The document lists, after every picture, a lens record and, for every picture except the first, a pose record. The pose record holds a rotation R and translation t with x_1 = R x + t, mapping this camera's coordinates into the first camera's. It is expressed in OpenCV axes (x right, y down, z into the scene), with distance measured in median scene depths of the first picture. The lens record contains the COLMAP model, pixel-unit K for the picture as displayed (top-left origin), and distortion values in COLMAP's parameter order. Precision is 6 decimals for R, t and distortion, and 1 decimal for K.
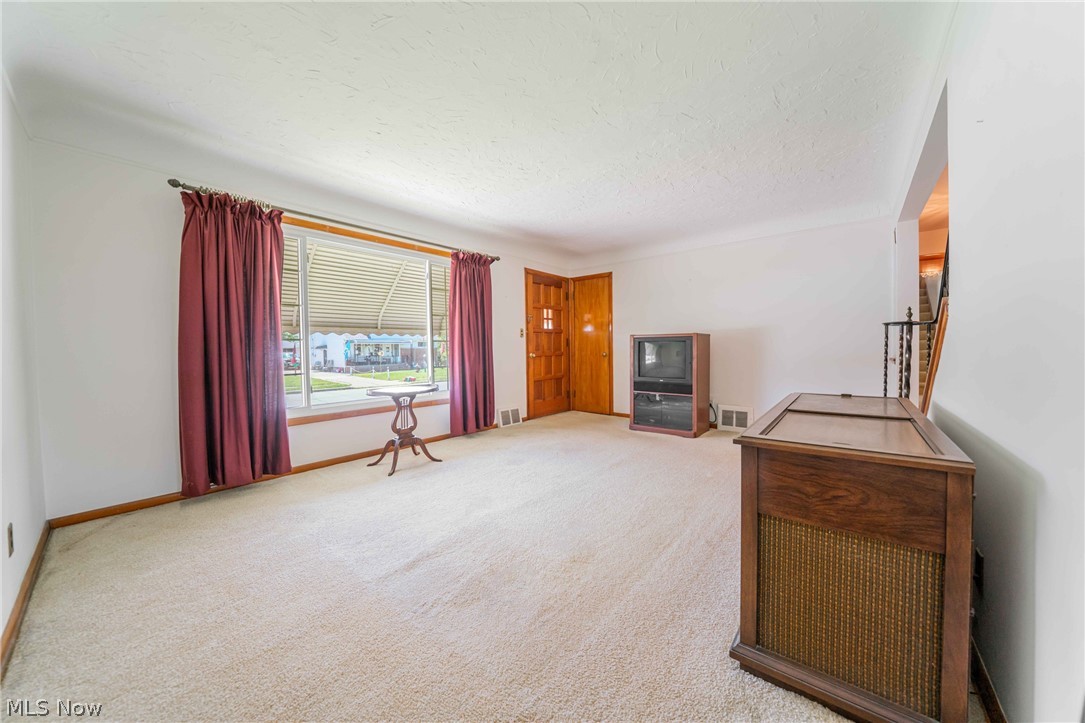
lens RADIAL K [[370.3, 0, 542.7], [0, 370.3, 353.8], [0, 0, 1]] dist [-0.011326, 0.000021]
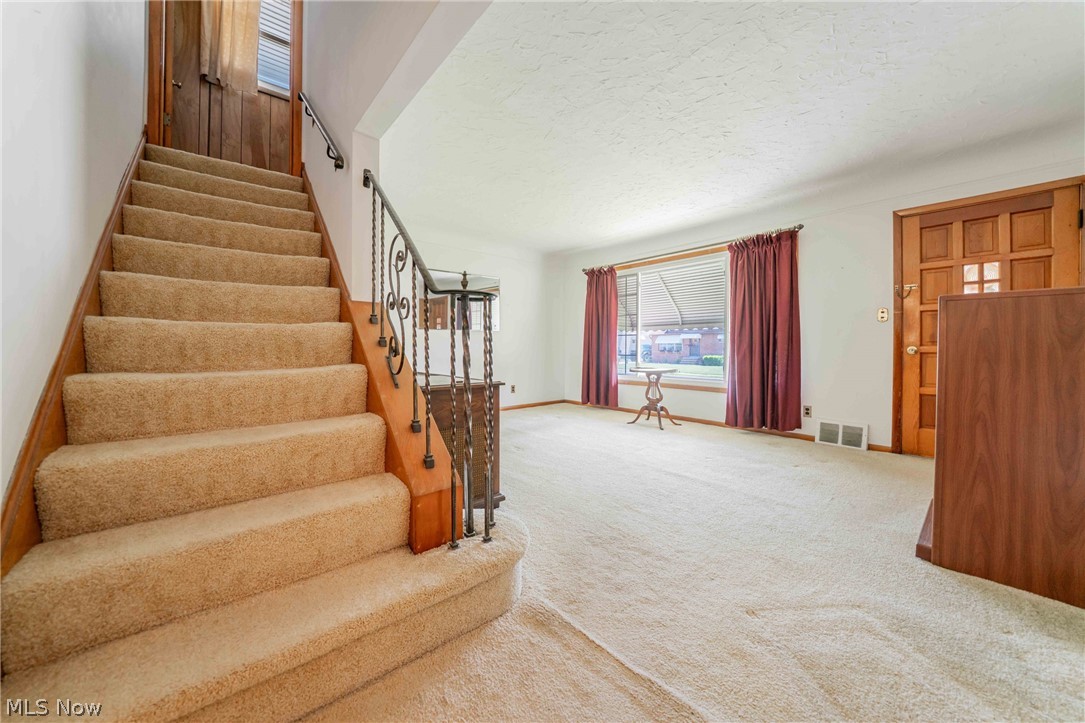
lens RADIAL K [[370.3, 0, 542.7], [0, 370.3, 353.8], [0, 0, 1]] dist [-0.011326, 0.000021]
pose [[-0.124201, 0.026516, -0.991903, 0.839657], [-0.017138, 0.999436, 0.028863, 0.003765], [0.992109, 0.020584, -0.123676, 0.626291]]
